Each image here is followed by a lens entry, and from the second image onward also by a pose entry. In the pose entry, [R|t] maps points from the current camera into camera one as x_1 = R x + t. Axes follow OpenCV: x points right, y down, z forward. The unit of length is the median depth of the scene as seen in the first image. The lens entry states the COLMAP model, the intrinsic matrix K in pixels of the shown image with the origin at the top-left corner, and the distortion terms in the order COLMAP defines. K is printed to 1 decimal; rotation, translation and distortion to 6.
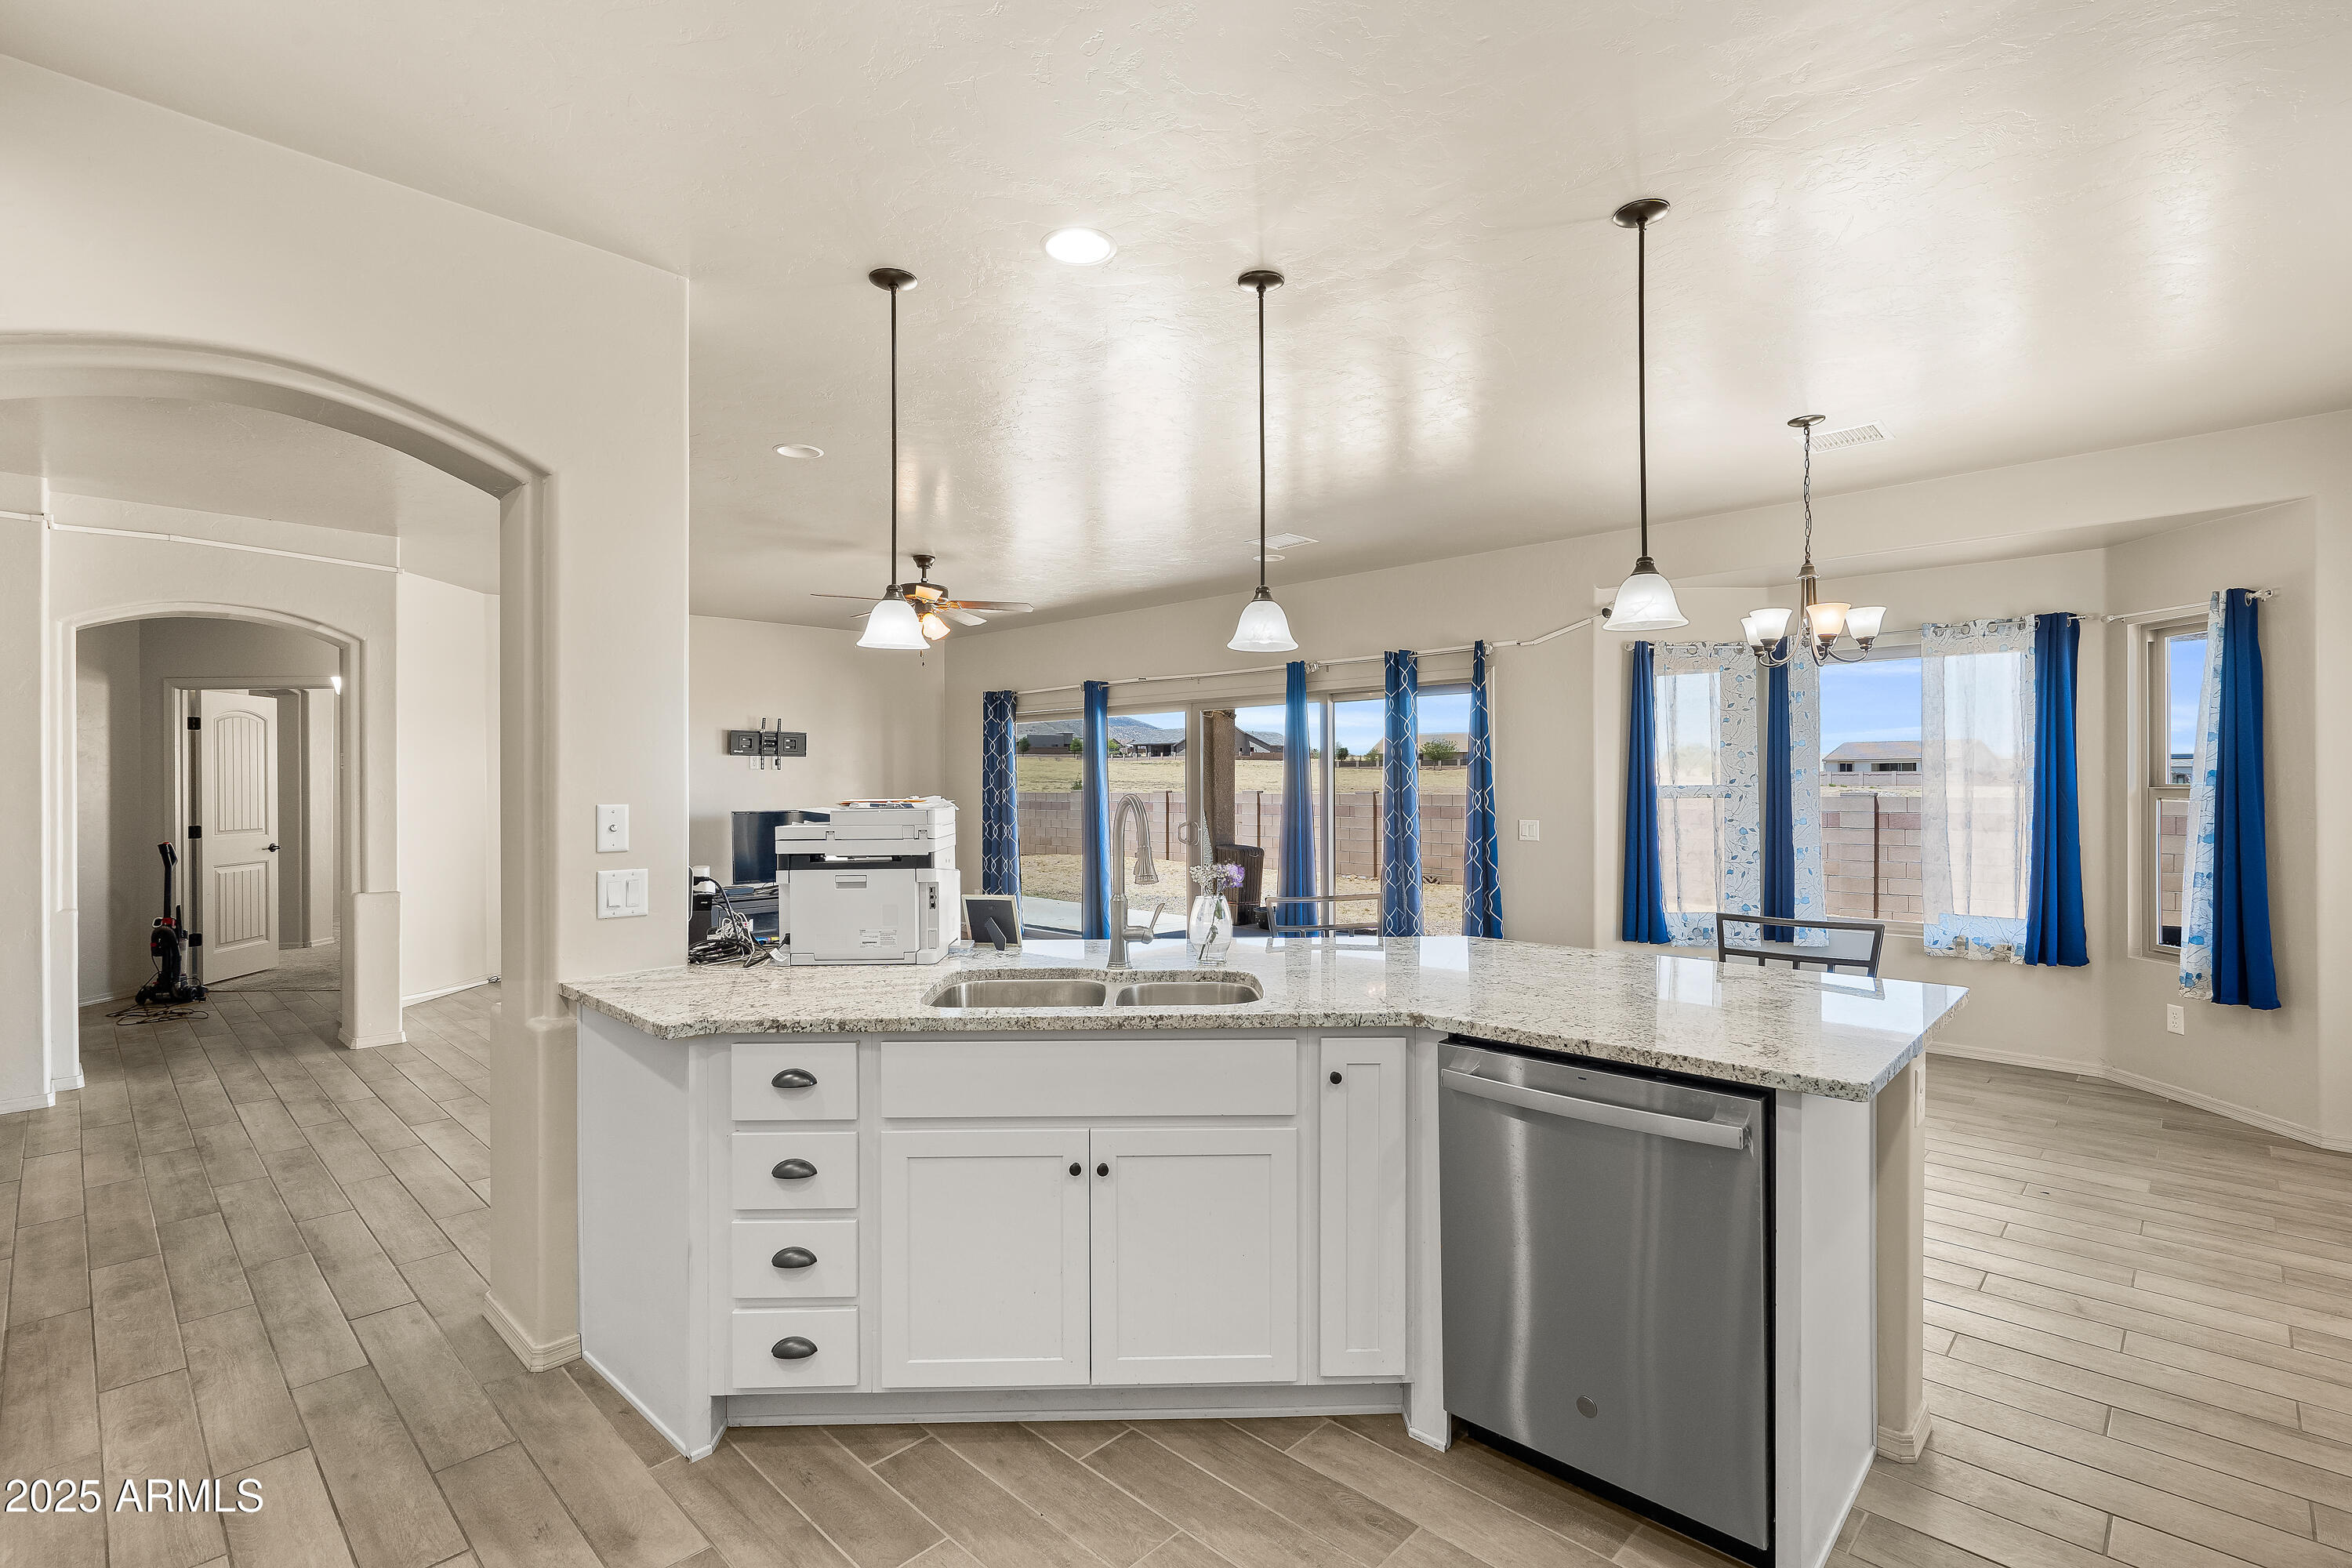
lens RADIAL K [[1079.8, 0, 1178.2], [0, 1079.8, 779.0], [0, 0, 1]] dist [-0.002778, -0.000541]
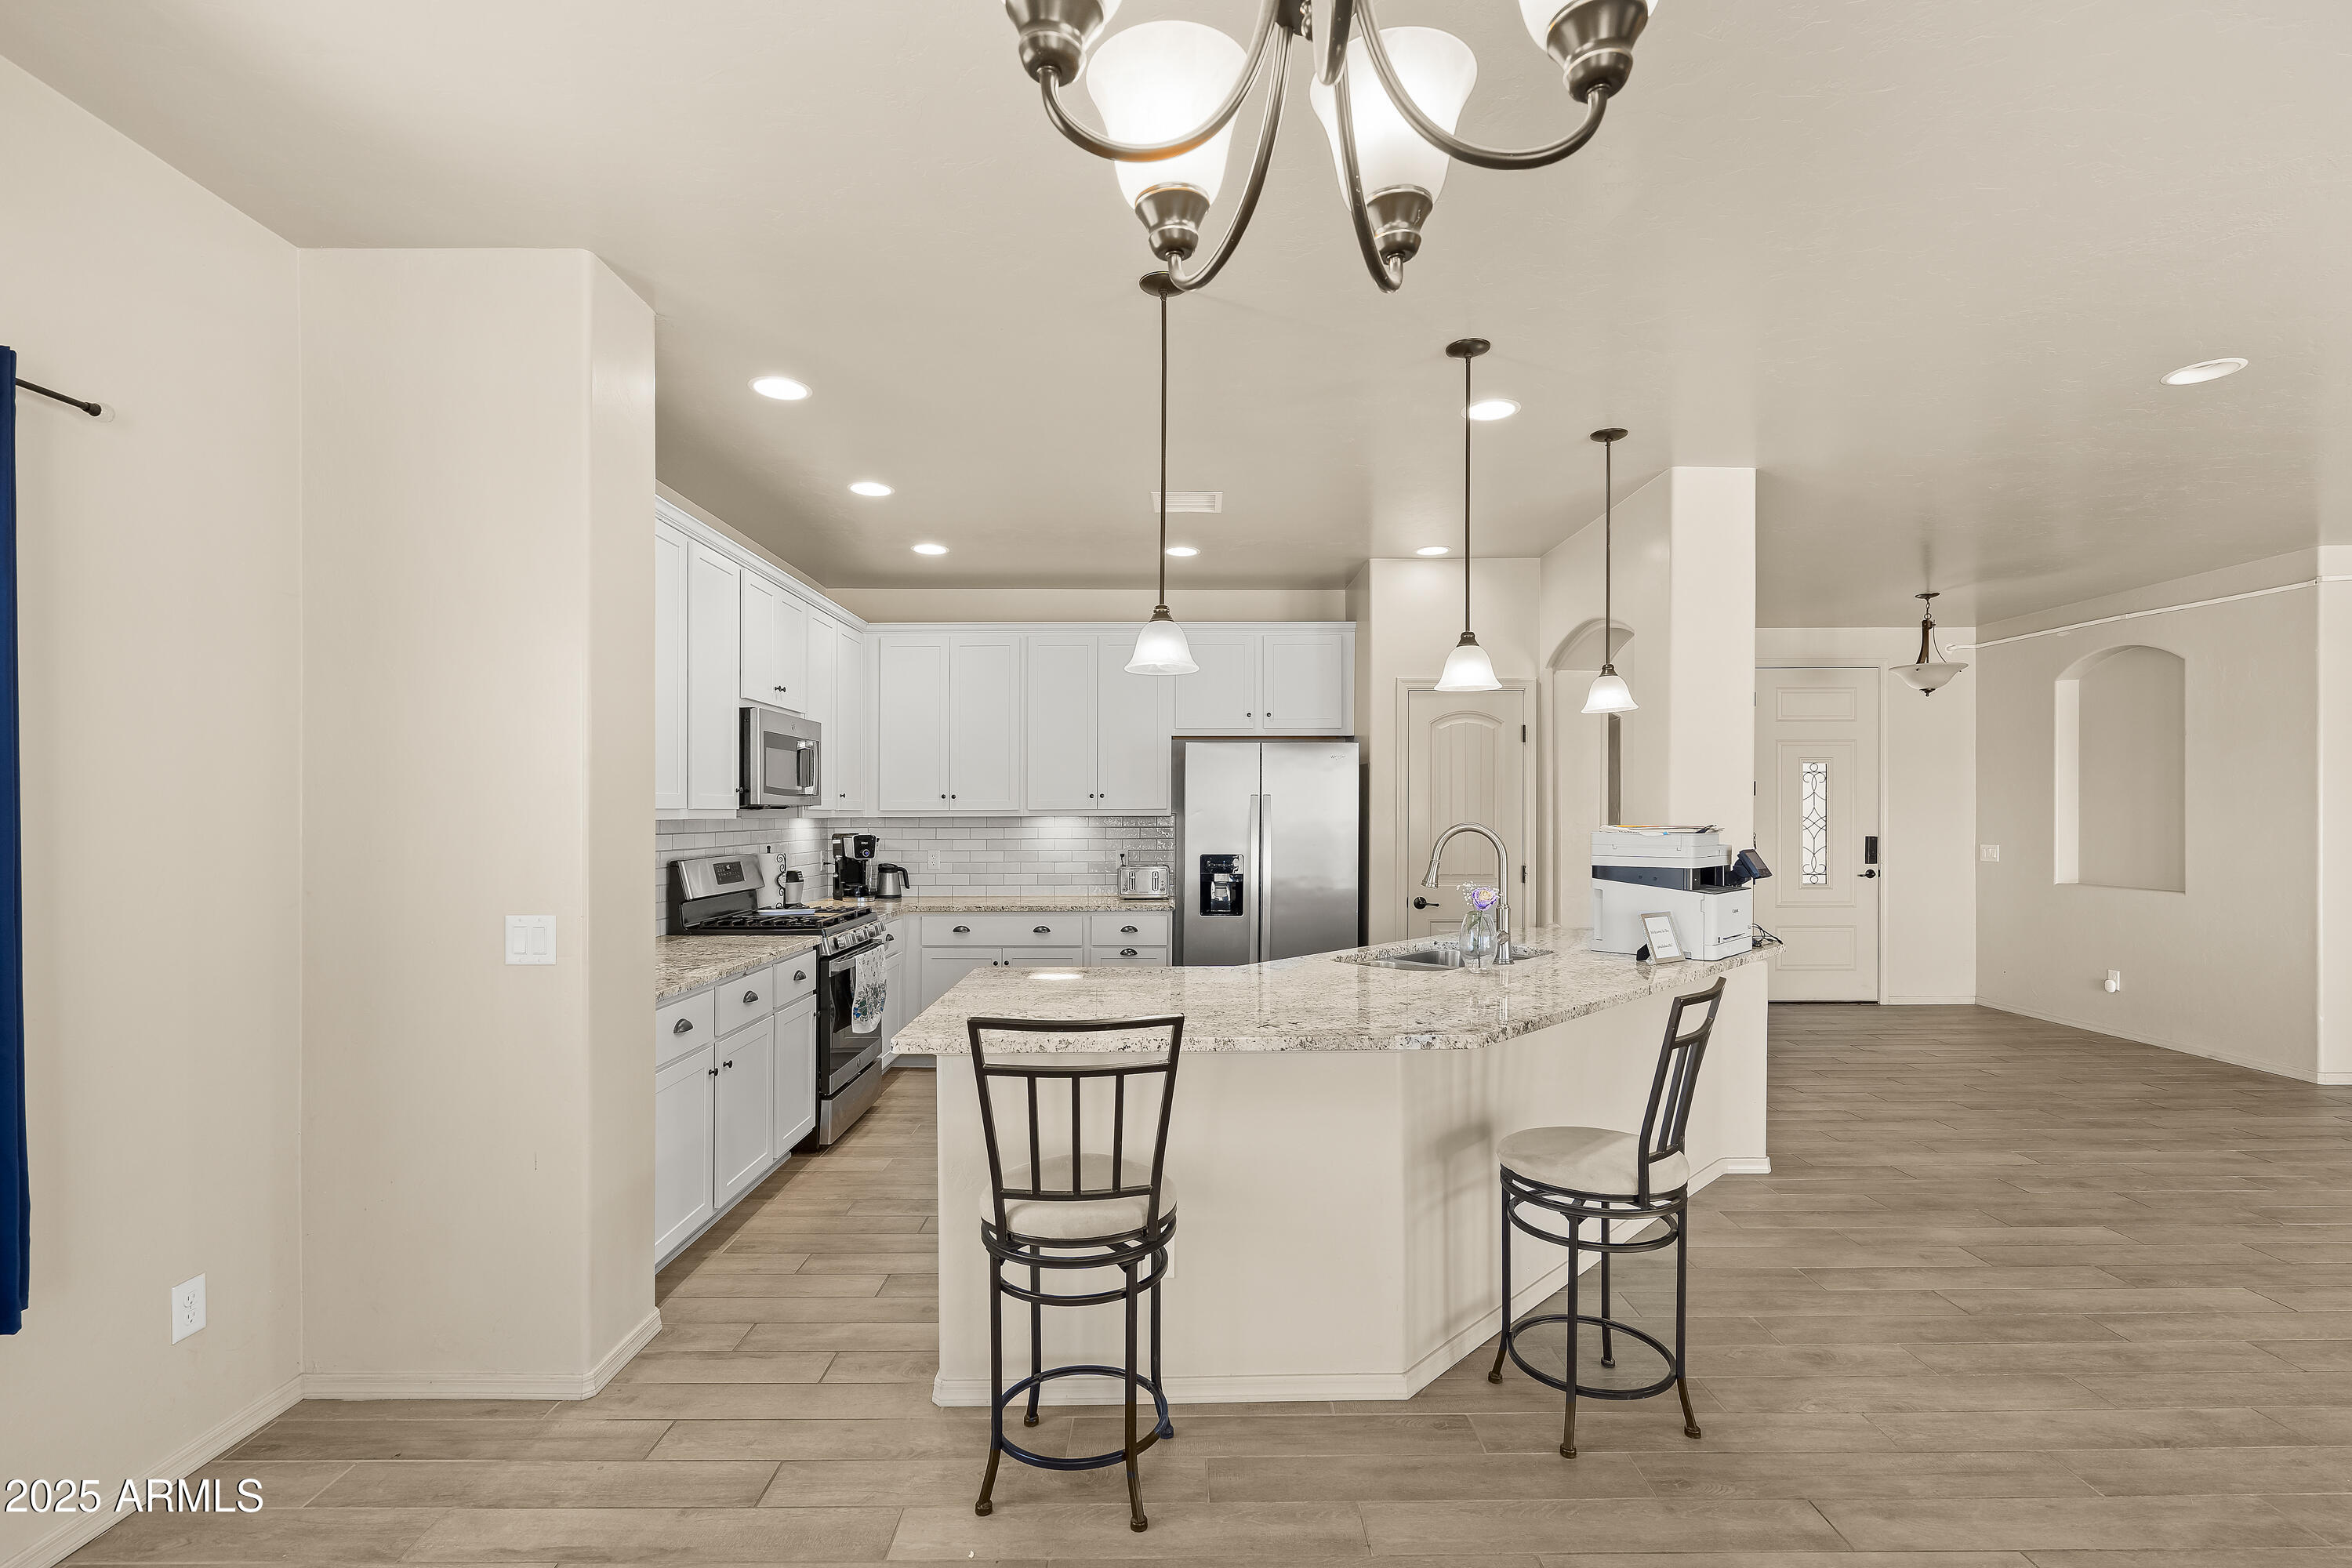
lens RADIAL K [[1055.6, 0, 1194.4], [0, 1055.6, 816.0], [0, 0, 1]] dist [-0.003483, -0.000459]
pose [[-0.713334, 0.008963, -0.700767, 0.396499], [0.008224, 0.999956, 0.004419, -0.000465], [0.700776, -0.002611, -0.713377, 0.618969]]
